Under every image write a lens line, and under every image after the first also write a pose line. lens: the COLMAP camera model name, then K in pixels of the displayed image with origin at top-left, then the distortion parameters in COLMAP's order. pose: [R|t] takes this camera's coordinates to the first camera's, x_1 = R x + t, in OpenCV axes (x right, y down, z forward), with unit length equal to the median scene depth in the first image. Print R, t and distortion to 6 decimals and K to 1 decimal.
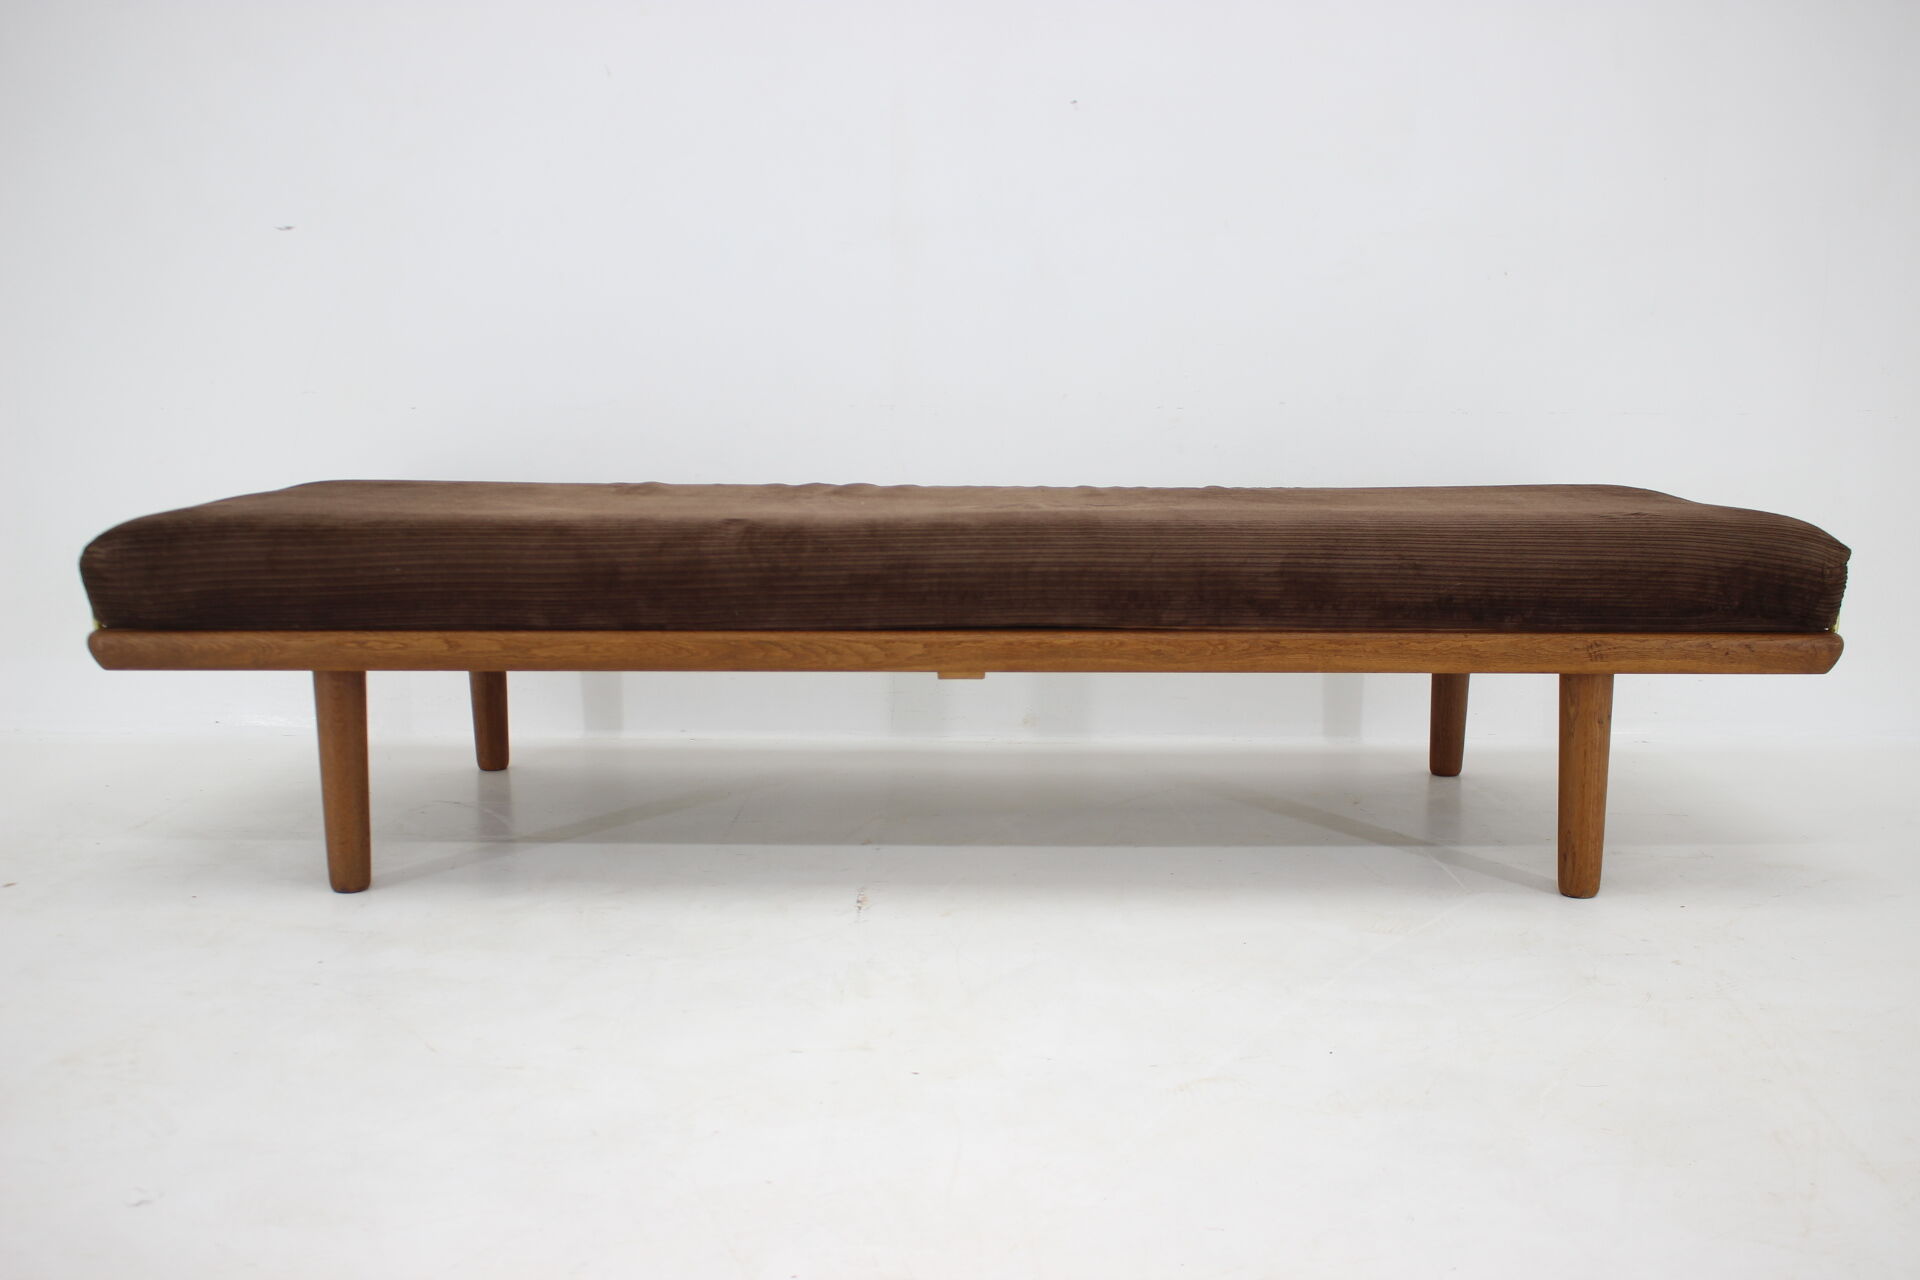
lens RADIAL K [[1831.4, 0, 961.3], [0, 1831.4, 572.0], [0, 0, 1]] dist [-0.077032, 0.000000]
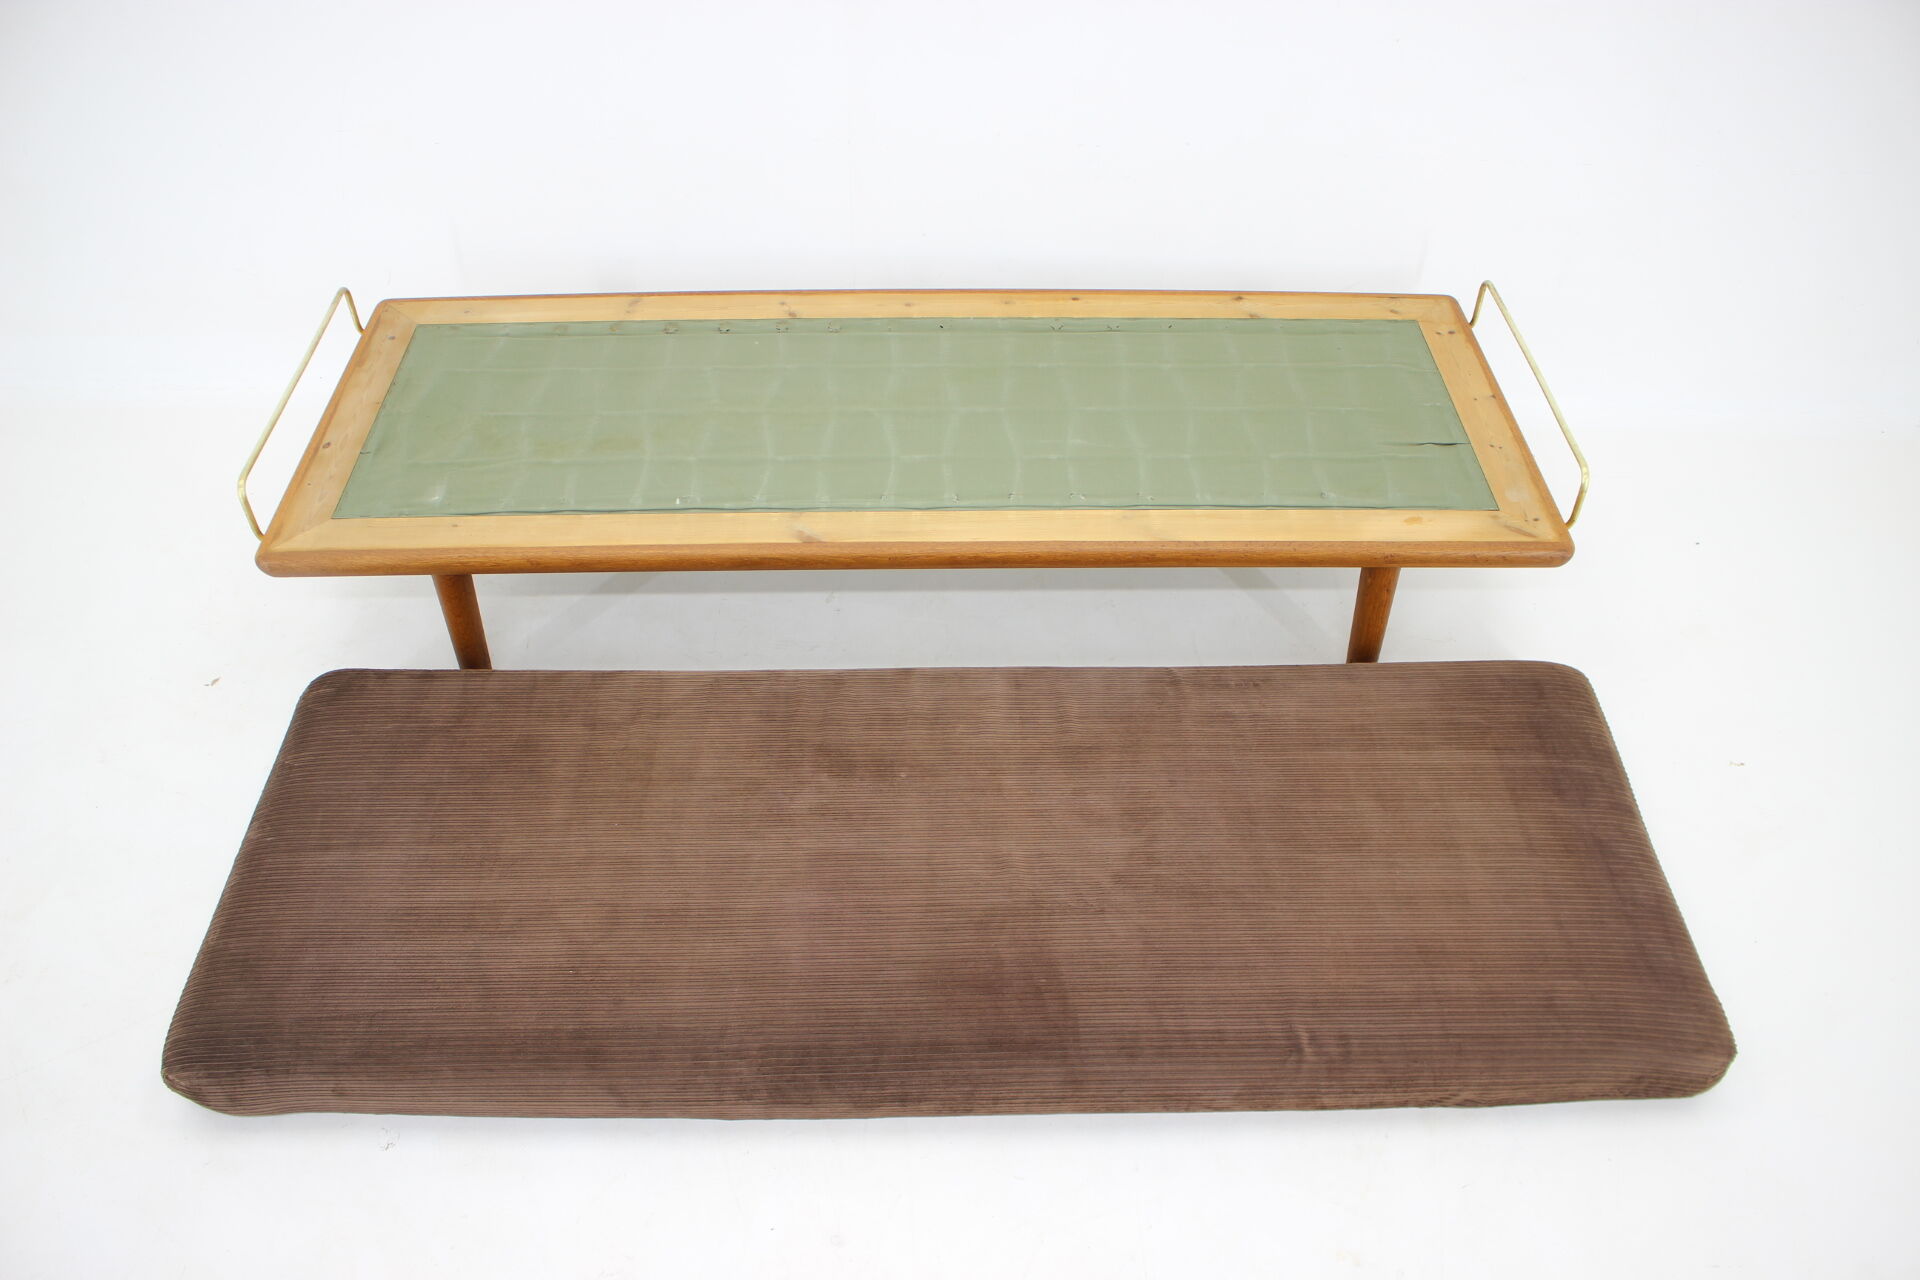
lens RADIAL K [[1594.0, 0, 953.2], [0, 1594.0, 620.1], [0, 0, 1]] dist [-0.107906, 0.039579]
pose [[0.999658, -0.015796, 0.020841, -0.016081], [0.001872, 0.838151, 0.545436, -0.775225], [-0.026083, -0.545210, 0.837894, 0.345351]]
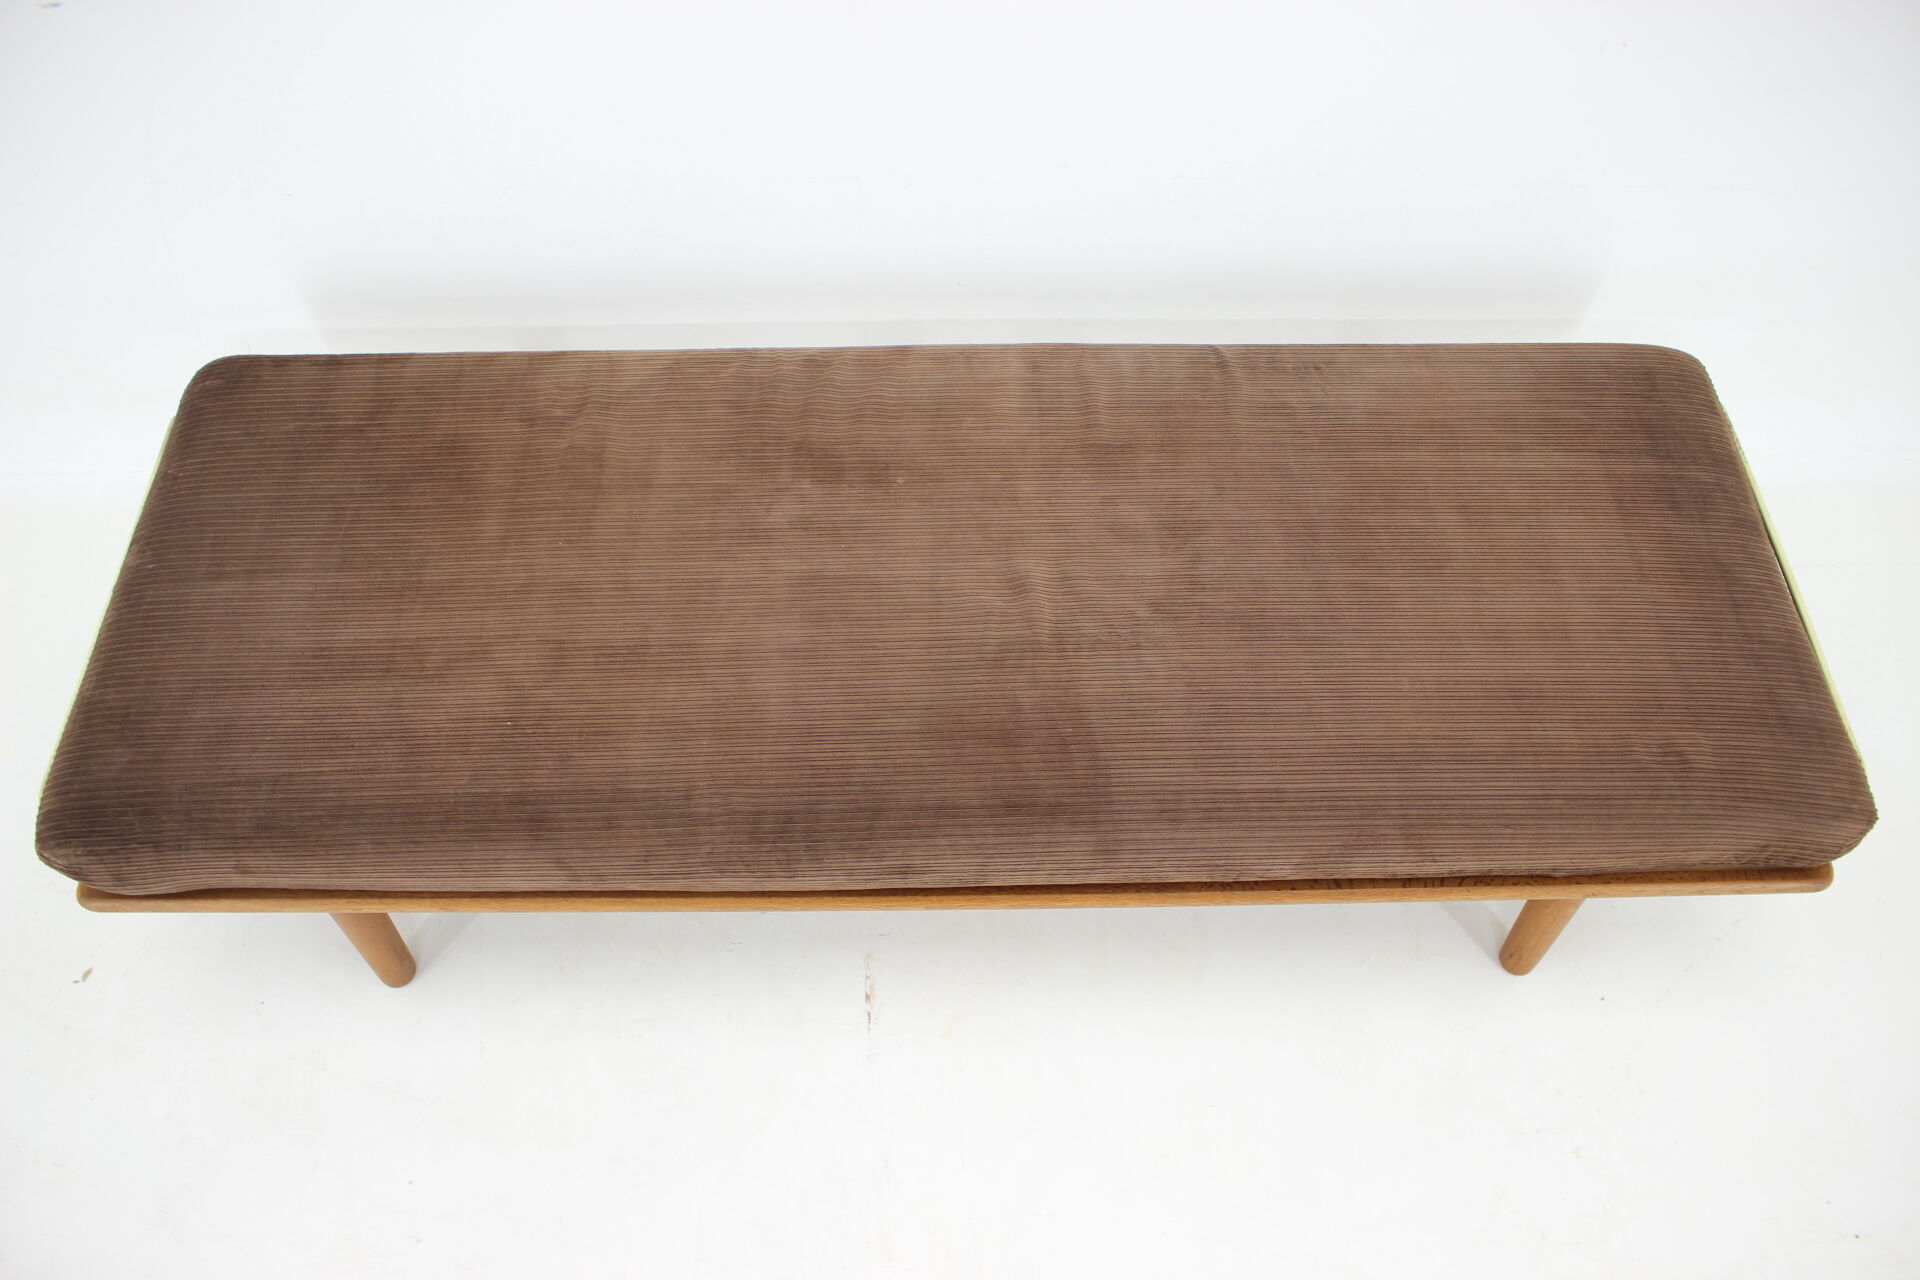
lens RADIAL K [[1594.0, 0, 953.0], [0, 1594.0, 624.4], [0, 0, 1]] dist [-0.107906, 0.039579]
pose [[0.999501, -0.022989, 0.021681, -0.020865], [0.000769, 0.703592, 0.710604, -0.680128], [-0.031590, -0.710232, 0.703258, 0.504875]]
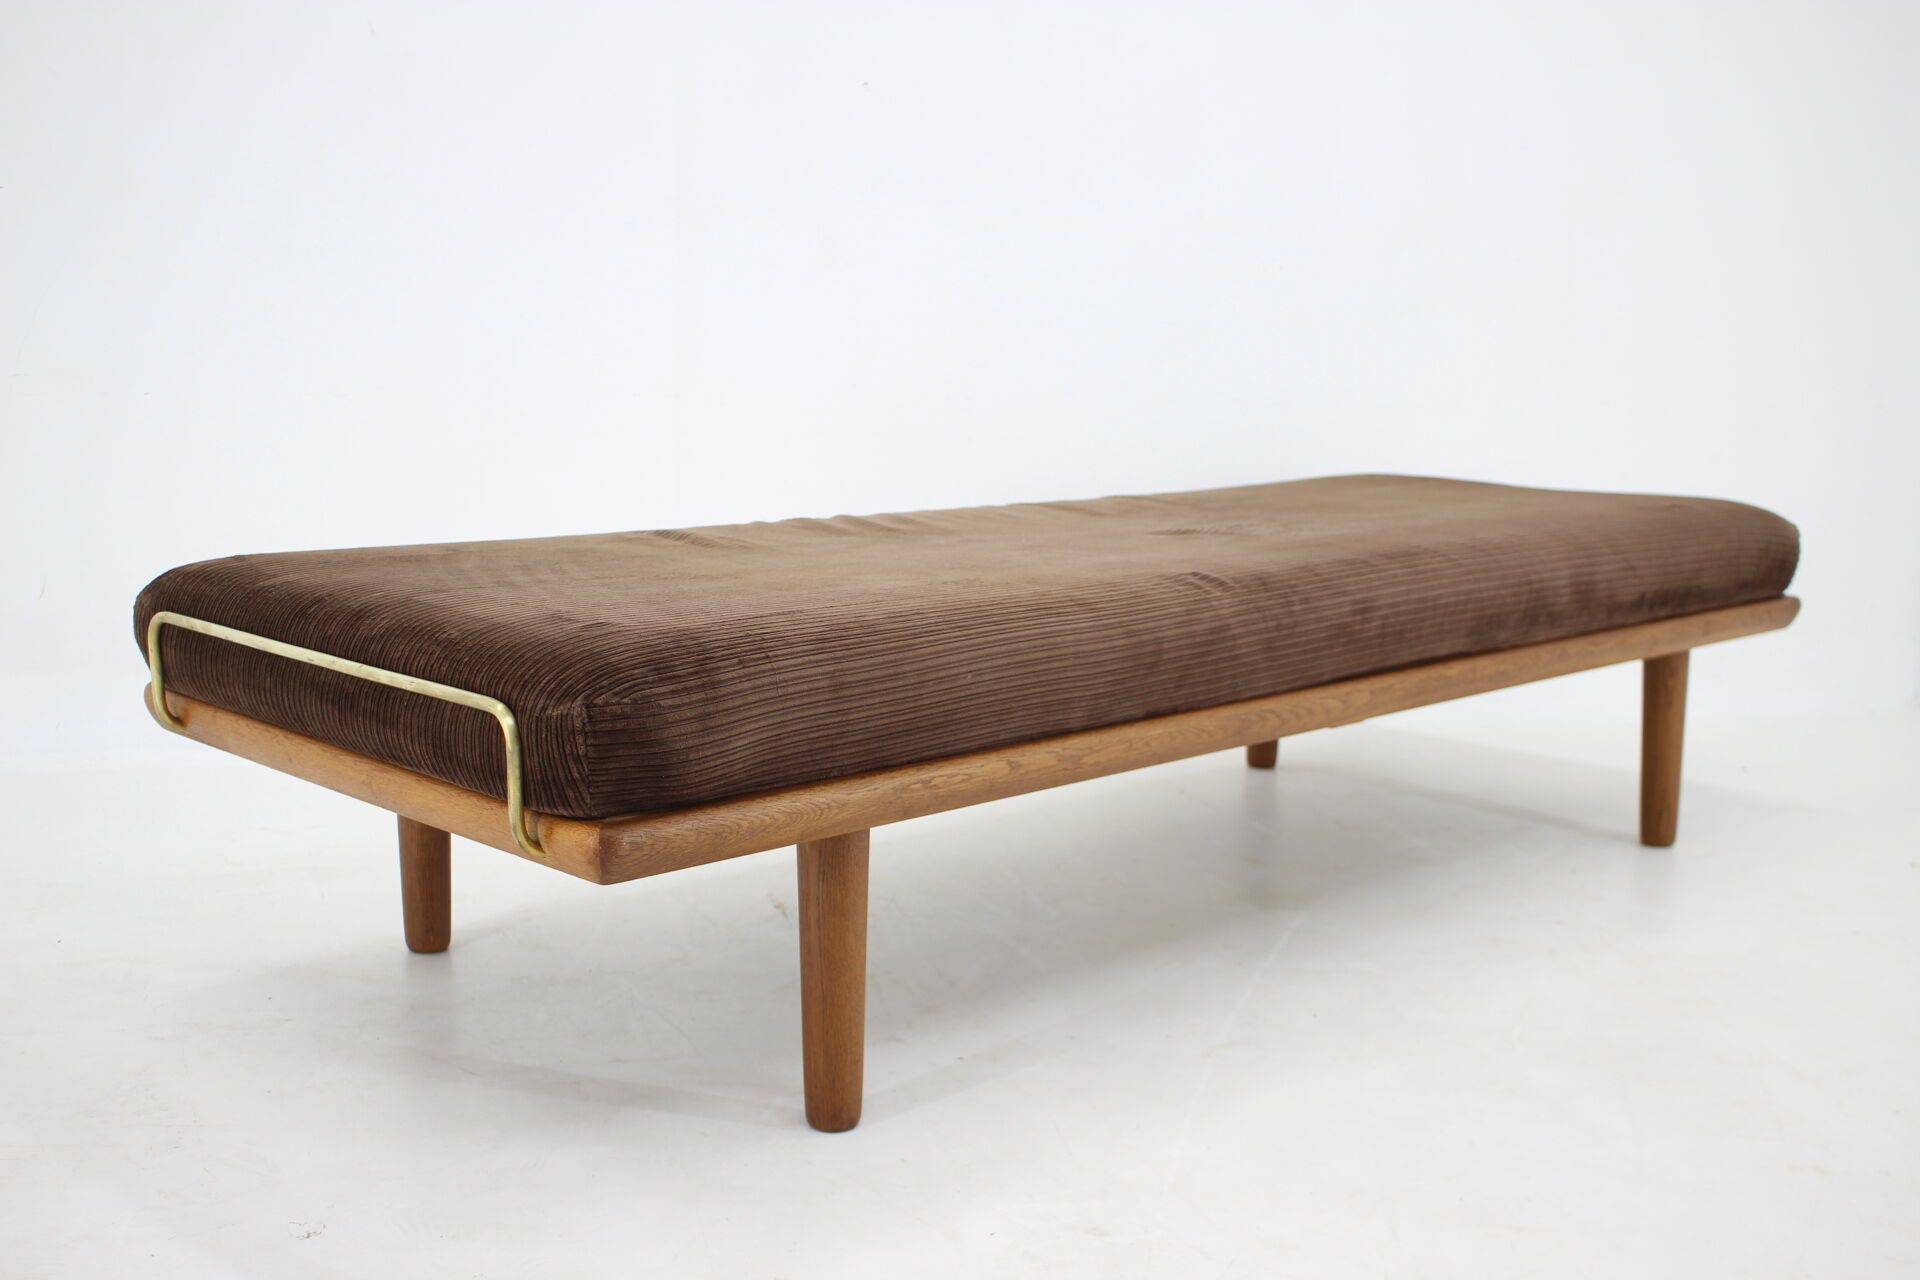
lens RADIAL K [[2141.5, 0, 969.7], [0, 2141.5, 638.4], [0, 0, 1]] dist [-0.058542, 0.000000]
pose [[0.707240, -0.102175, 0.699551, -0.933523], [0.090681, 0.994438, 0.053567, -0.065403], [-0.701133, 0.025551, 0.712572, 0.360900]]
